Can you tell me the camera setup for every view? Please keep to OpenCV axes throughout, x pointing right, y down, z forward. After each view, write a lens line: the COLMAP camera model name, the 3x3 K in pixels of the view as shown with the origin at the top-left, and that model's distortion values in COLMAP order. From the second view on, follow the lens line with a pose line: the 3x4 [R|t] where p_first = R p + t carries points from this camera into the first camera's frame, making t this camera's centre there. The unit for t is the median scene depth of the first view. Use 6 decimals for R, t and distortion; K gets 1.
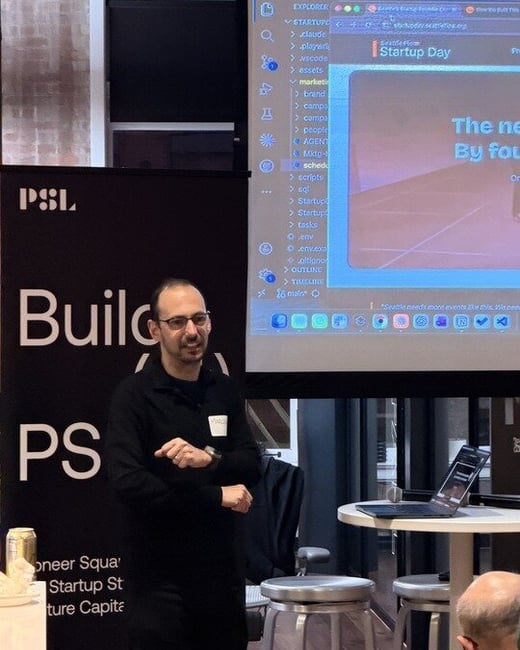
lens RADIAL K [[2598.2, 0, 262.3], [0, 2598.2, 320.4], [0, 0, 1]] dist [0.236425, 0.000000]
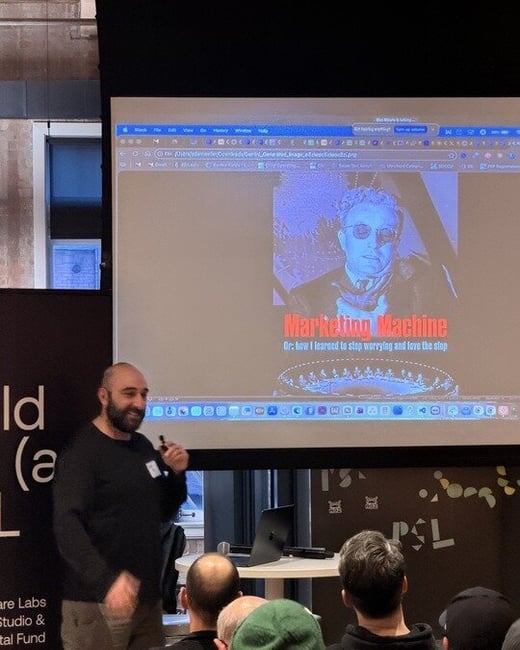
lens RADIAL K [[2248.1, 0, 254.2], [0, 2248.1, 327.4], [0, 0, 1]] dist [0.215903, 0.000000]
pose [[0.999951, -0.006233, 0.007693, 0.057071], [0.006467, 0.999506, -0.030766, -0.005663], [-0.007498, 0.030814, 0.999497, -0.083777]]
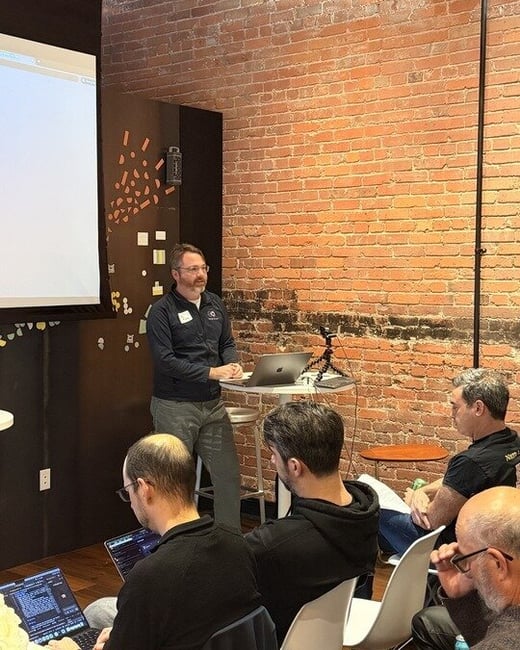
lens RADIAL K [[960.5, 0, 257.4], [0, 960.5, 306.9], [0, 0, 1]] dist [0.124503, 0.000000]
pose [[0.677465, -0.023932, 0.735165, -0.161677], [0.006238, 0.999622, 0.026792, 0.003084], [-0.735528, -0.013565, 0.677358, 0.512811]]
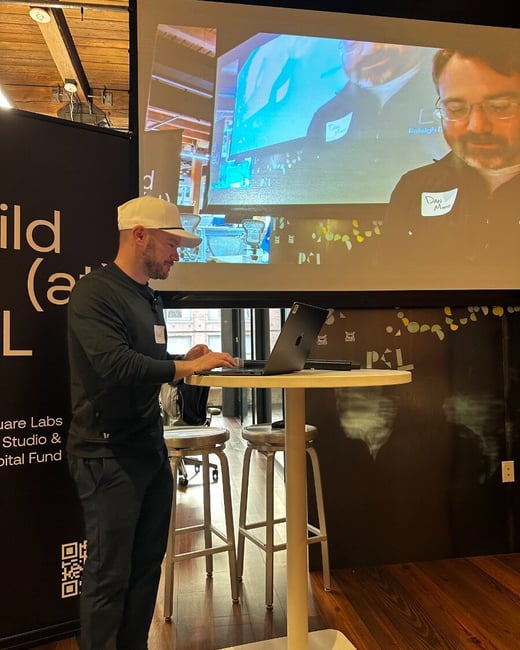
lens RADIAL K [[454.0, 0, 254.4], [0, 454.0, 349.3], [0, 0, 1]] dist [0.009737, -0.009942]
pose [[0.998359, -0.013495, 0.055644, 0.046665], [0.015566, 0.999196, -0.036957, 0.067126], [-0.055100, 0.037763, 0.997766, 0.779560]]
